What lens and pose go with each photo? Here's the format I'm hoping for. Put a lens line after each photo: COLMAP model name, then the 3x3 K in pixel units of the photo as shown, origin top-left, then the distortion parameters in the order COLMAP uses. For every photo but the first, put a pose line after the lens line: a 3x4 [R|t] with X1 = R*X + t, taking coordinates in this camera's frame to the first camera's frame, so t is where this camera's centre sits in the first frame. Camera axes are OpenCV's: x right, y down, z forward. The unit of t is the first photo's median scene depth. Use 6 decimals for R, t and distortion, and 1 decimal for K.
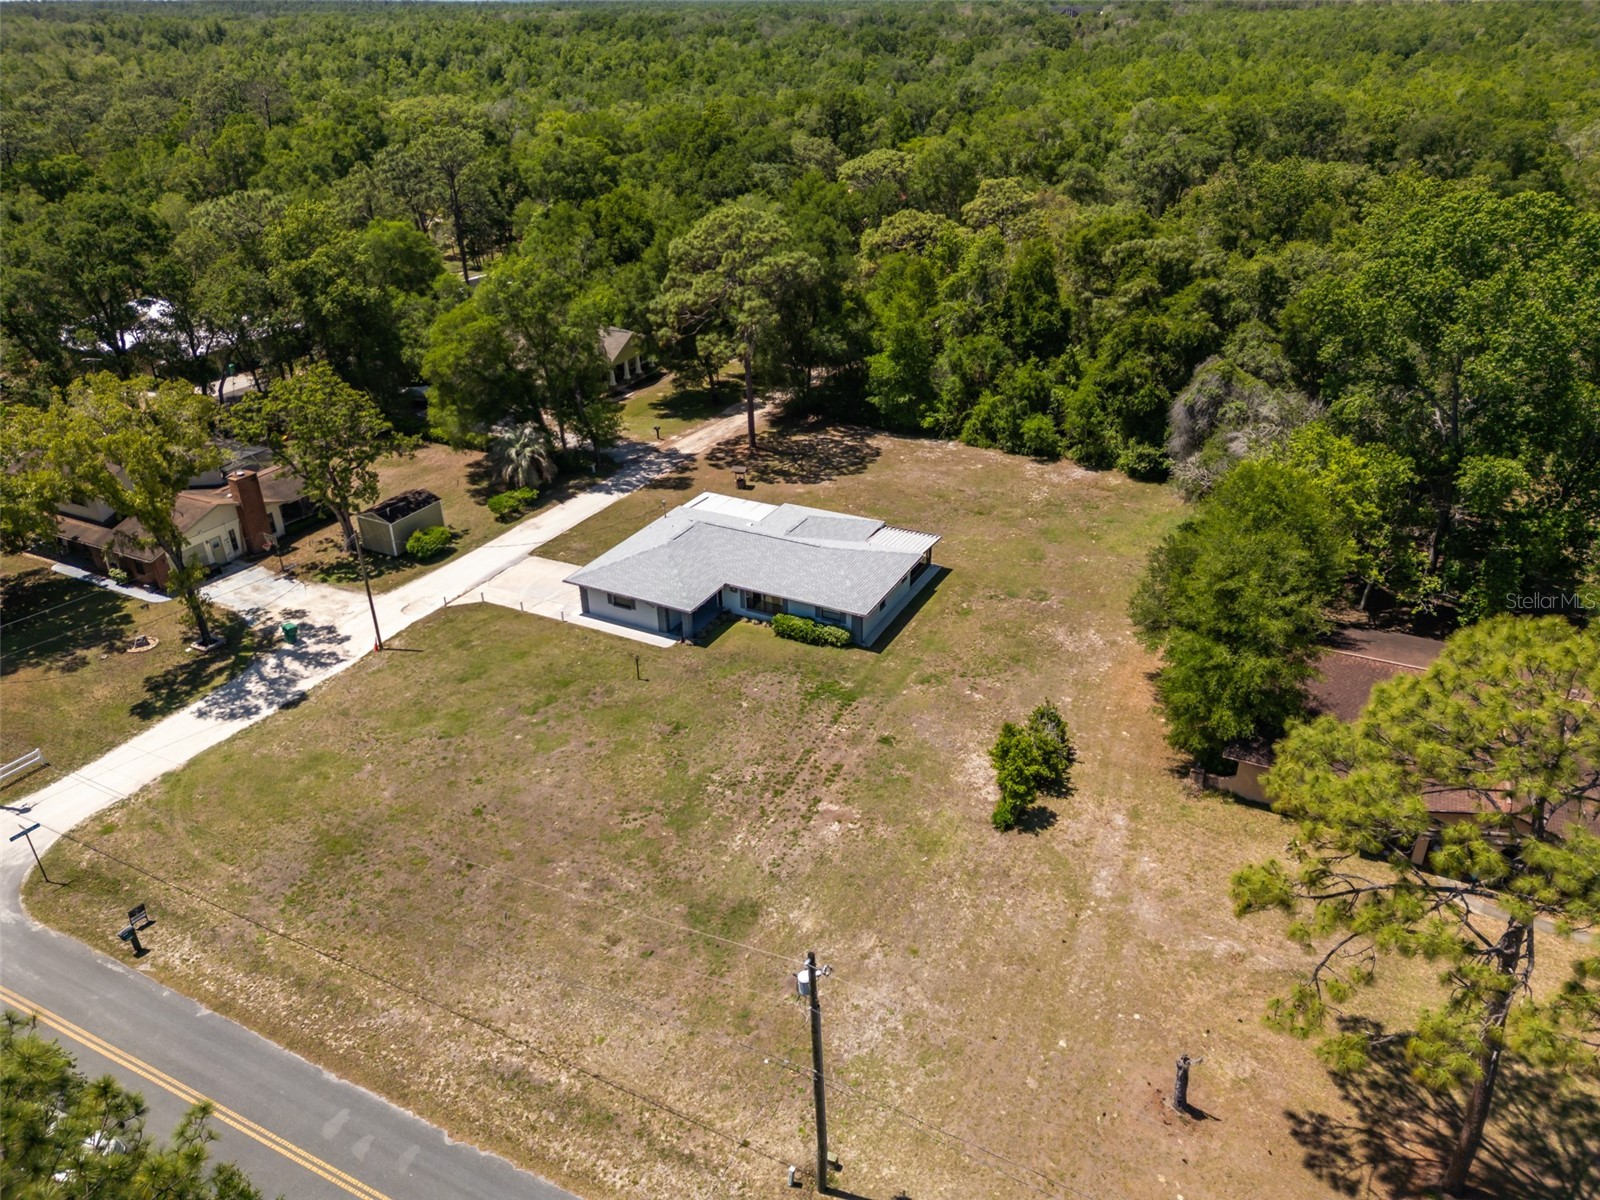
lens RADIAL K [[1082.8, 0, 814.6], [0, 1082.8, 635.1], [0, 0, 1]] dist [0.064250, -0.075054]
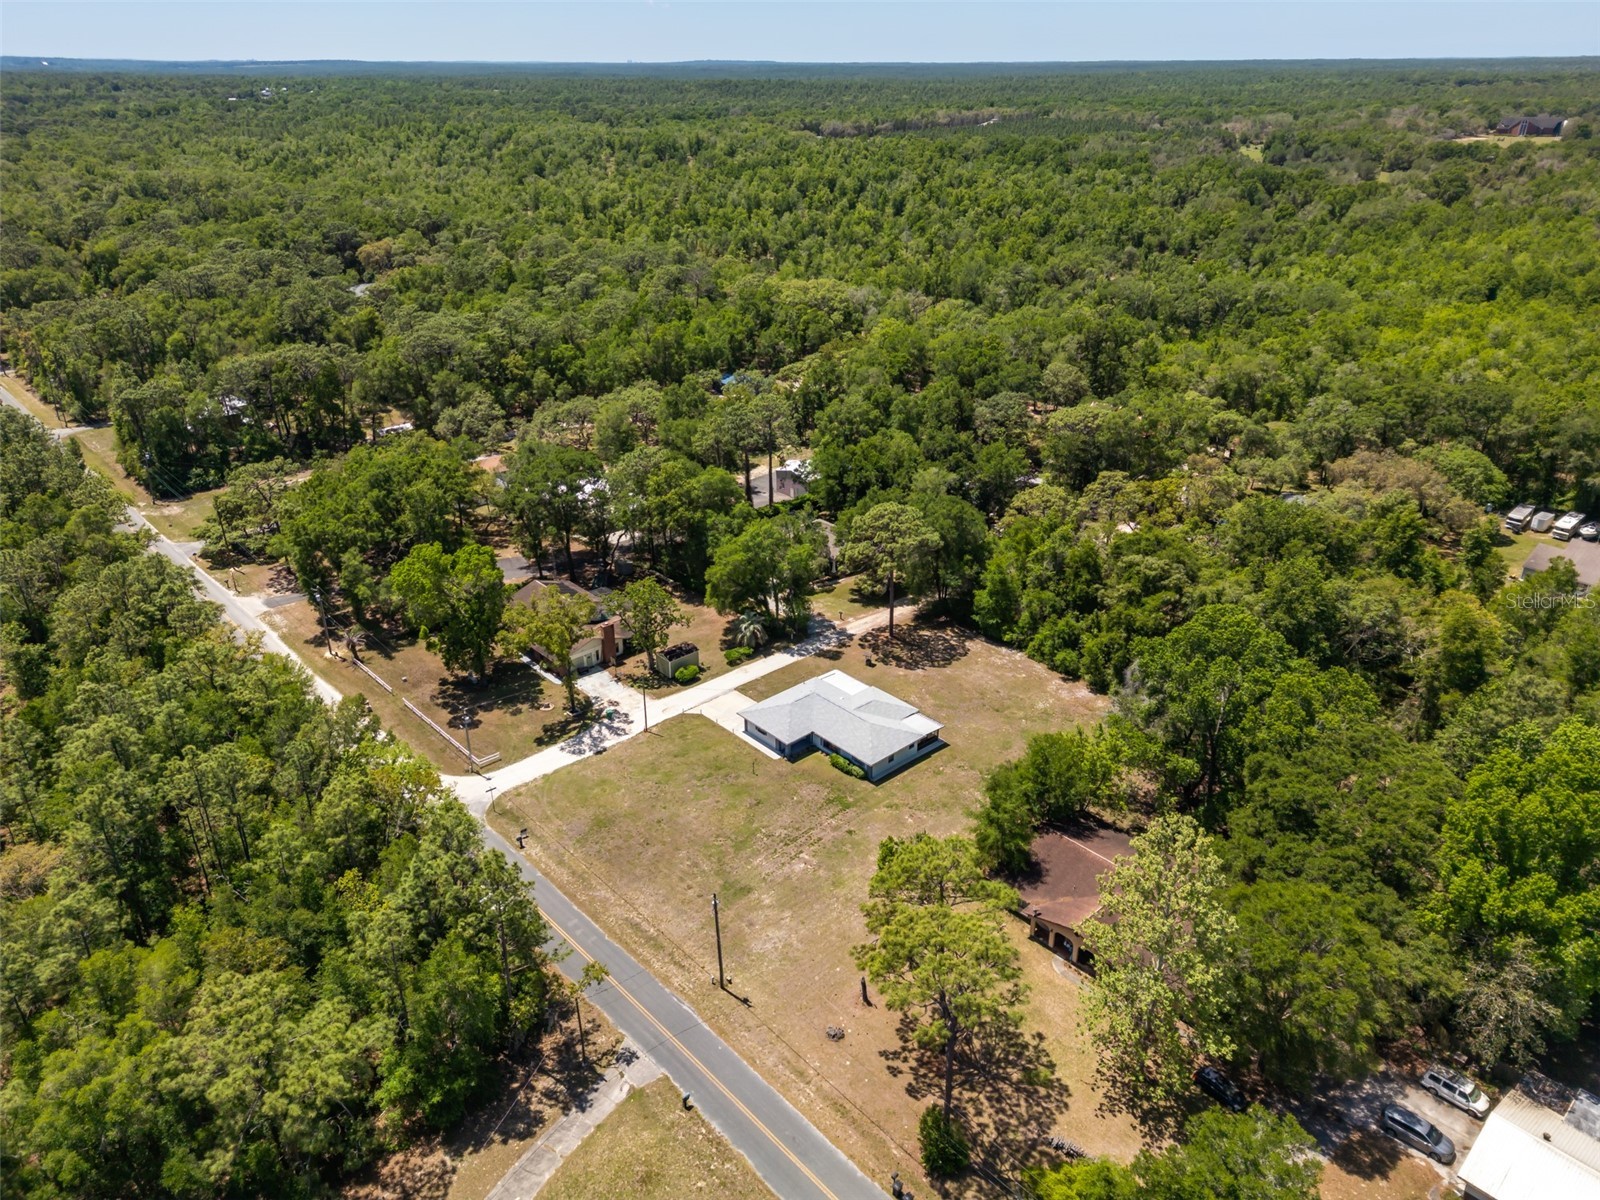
lens RADIAL K [[1116.9, 0, 805.2], [0, 1116.9, 595.7], [0, 0, 1]] dist [0.085066, -0.083886]
pose [[0.934609, 0.160485, -0.317414, 0.462220], [-0.184353, 0.981763, -0.046436, -0.177819], [0.304173, 0.101915, 0.947150, -0.837682]]
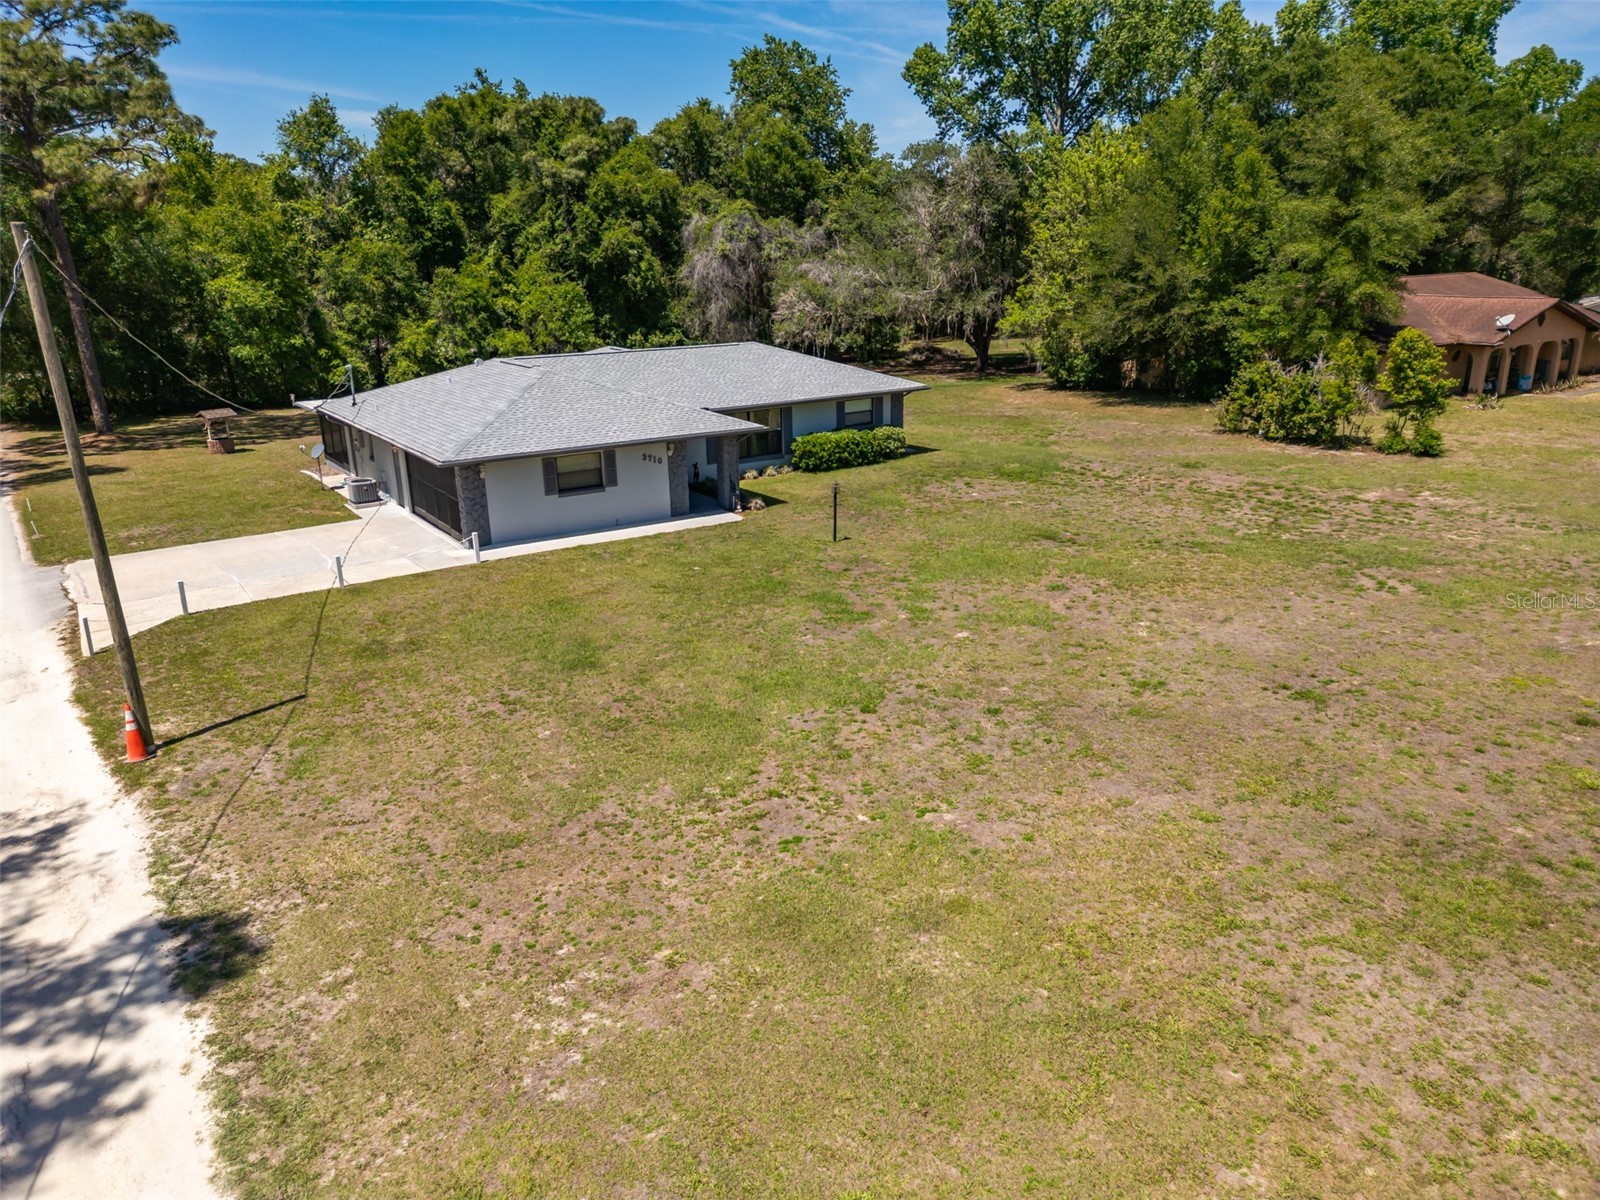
lens RADIAL K [[1116.9, 0, 805.2], [0, 1116.9, 595.7], [0, 0, 1]] dist [0.085066, -0.083886]
pose [[0.480555, -0.258931, 0.837867, -0.493816], [0.447238, 0.894195, 0.019828, 0.040362], [-0.754351, 0.365198, 0.545514, 0.665726]]
